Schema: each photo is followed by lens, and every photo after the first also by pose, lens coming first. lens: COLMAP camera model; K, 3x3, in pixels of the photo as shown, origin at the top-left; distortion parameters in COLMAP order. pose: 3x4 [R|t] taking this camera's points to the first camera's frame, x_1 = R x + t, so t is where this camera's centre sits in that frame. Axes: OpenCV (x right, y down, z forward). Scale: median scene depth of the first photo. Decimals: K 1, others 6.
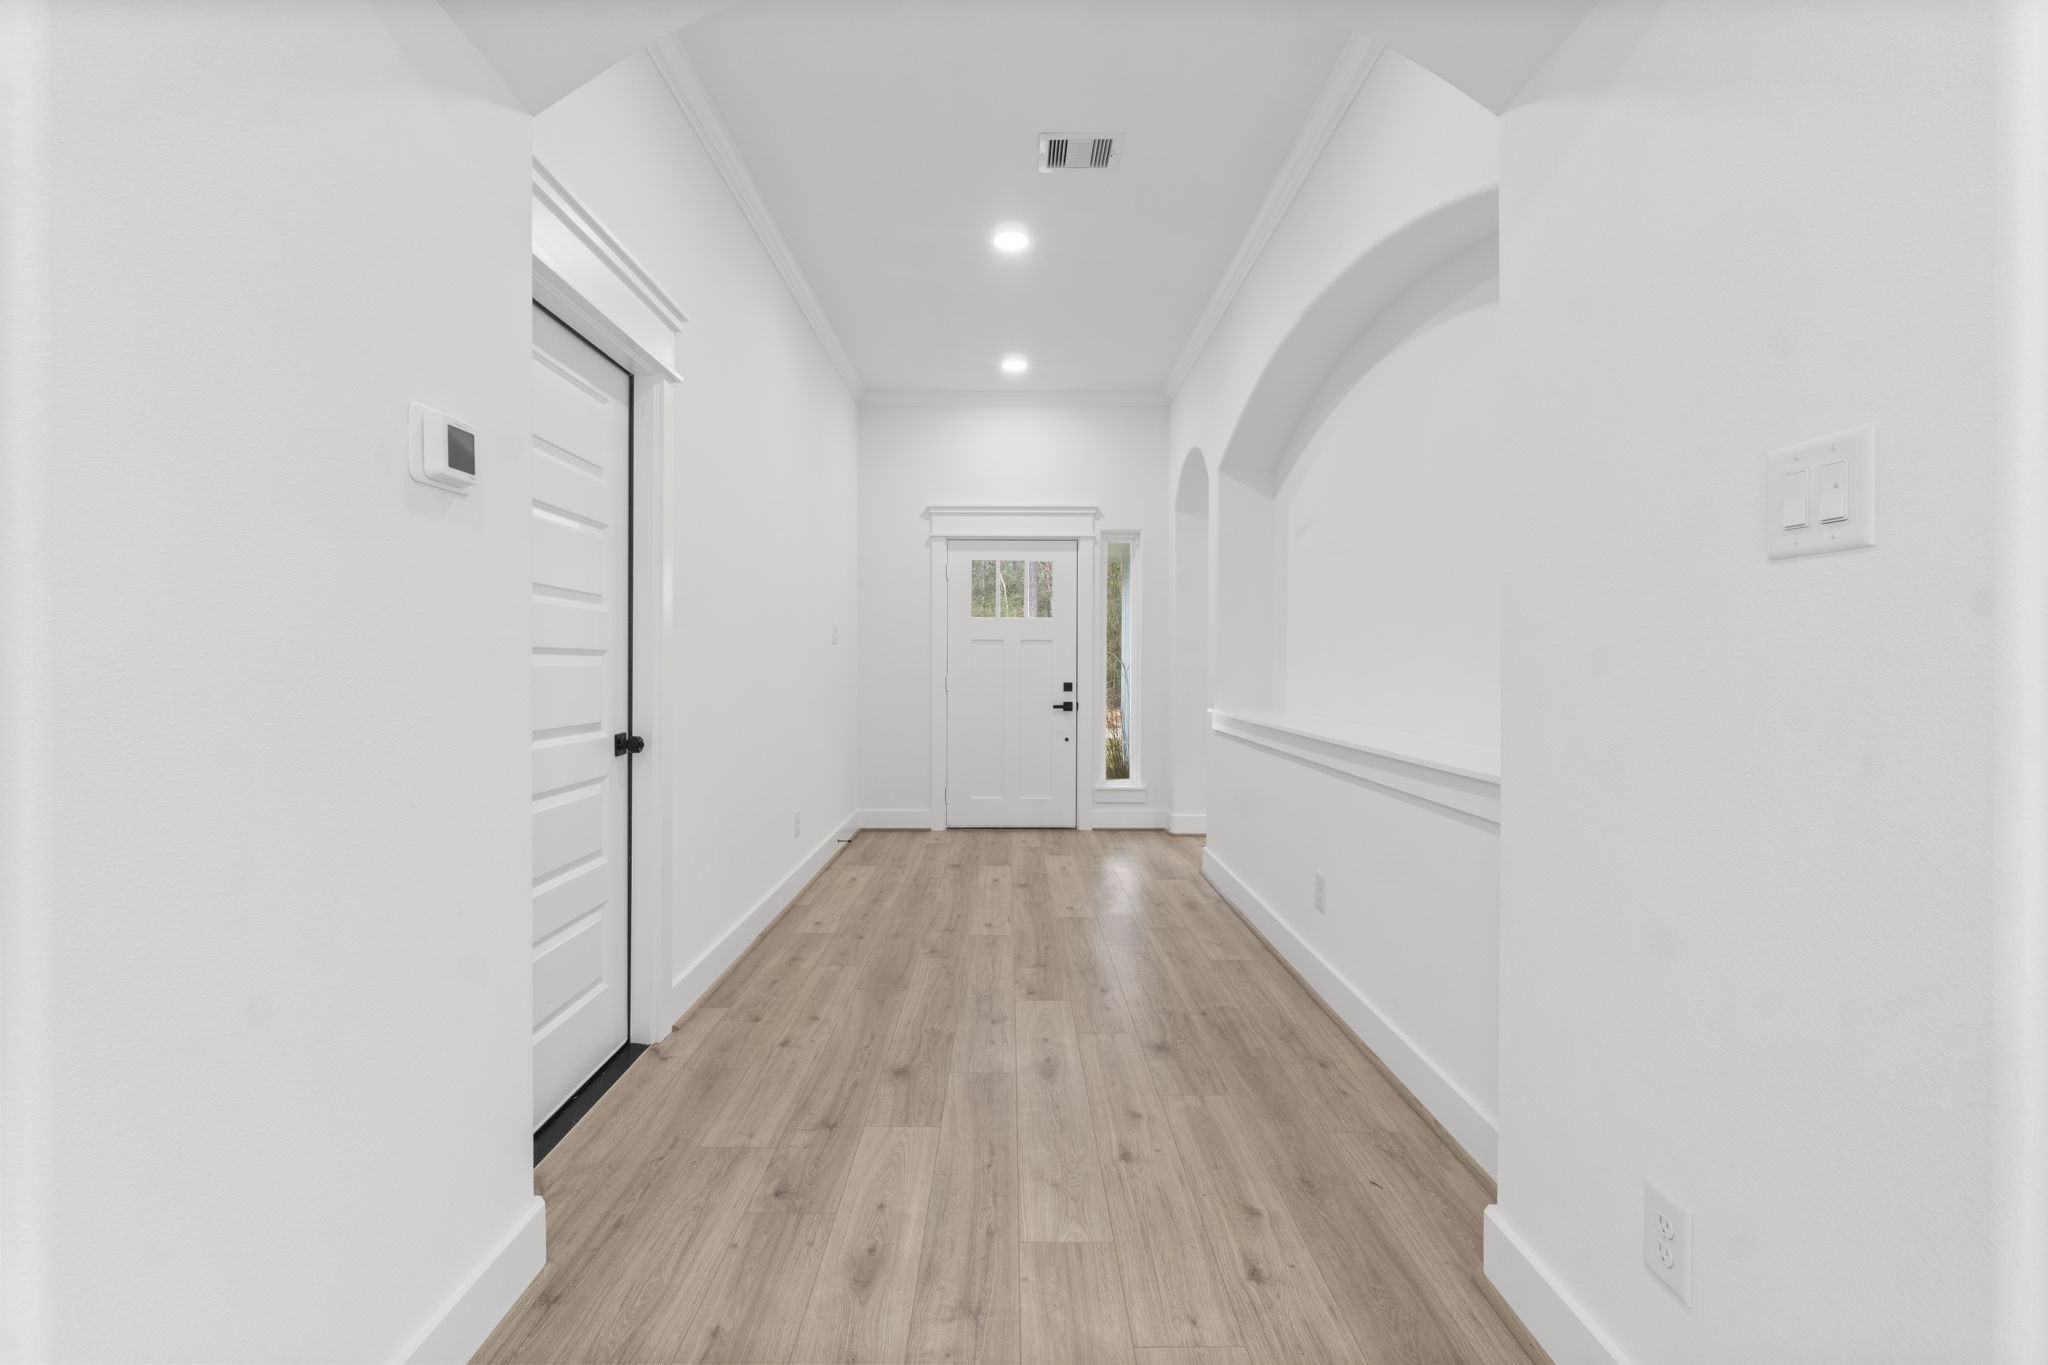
lens RADIAL K [[884.9, 0, 1012.1], [0, 884.9, 660.5], [0, 0, 1]] dist [-0.003957, 0.000171]
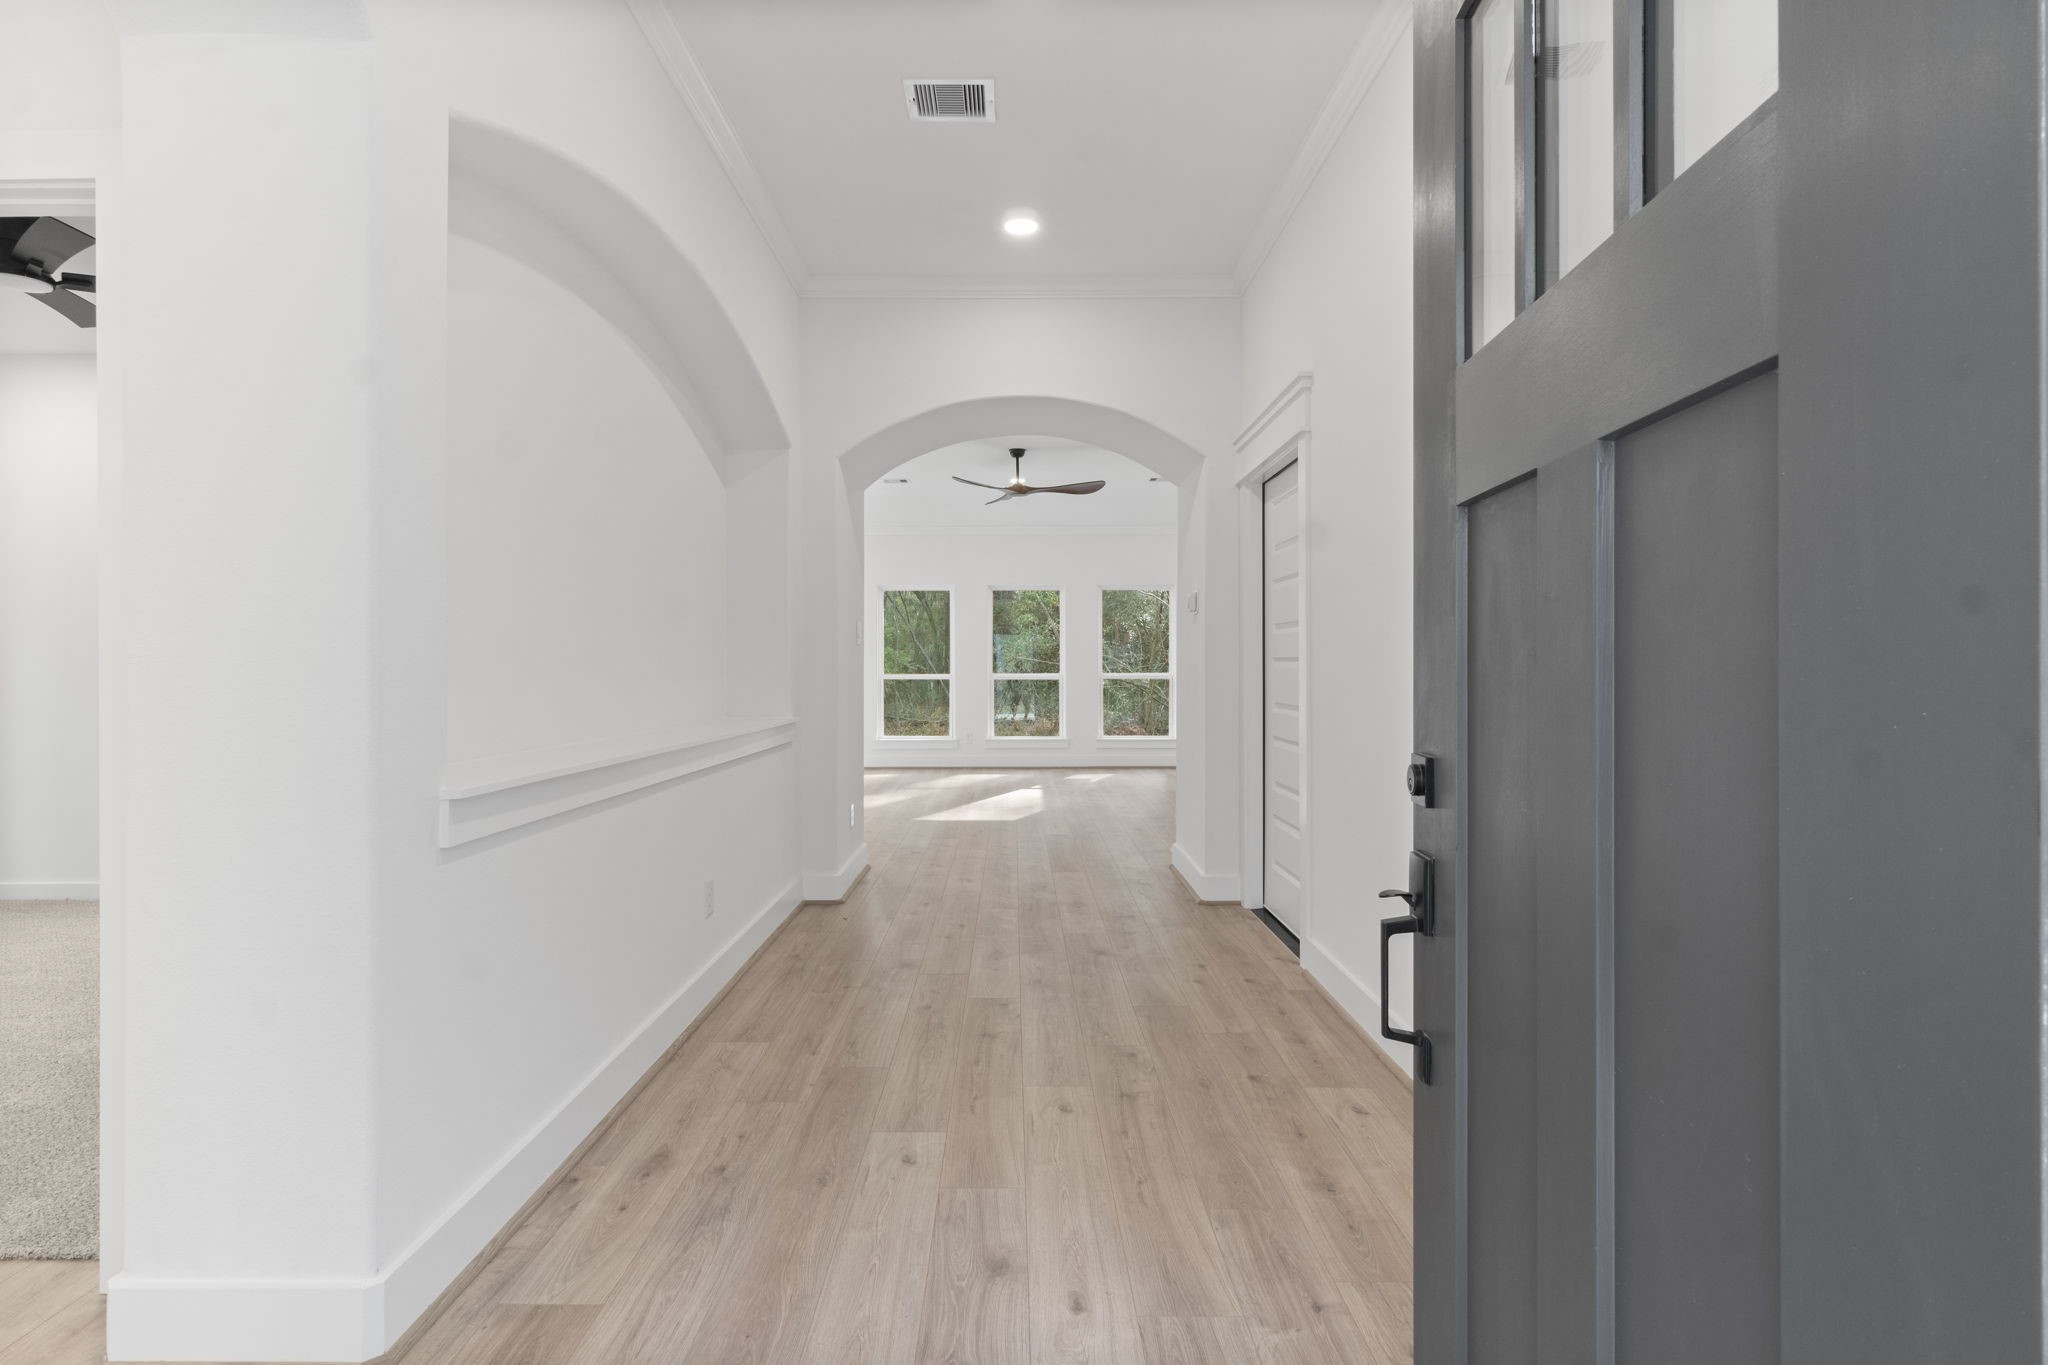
lens RADIAL K [[884.9, 0, 1012.1], [0, 884.9, 660.5], [0, 0, 1]] dist [-0.003957, 0.000171]
pose [[-0.999976, -0.004553, 0.005170, 0.009046], [-0.004617, 0.999913, -0.012364, 0.010192], [-0.005113, -0.012388, -0.999910, 1.958741]]
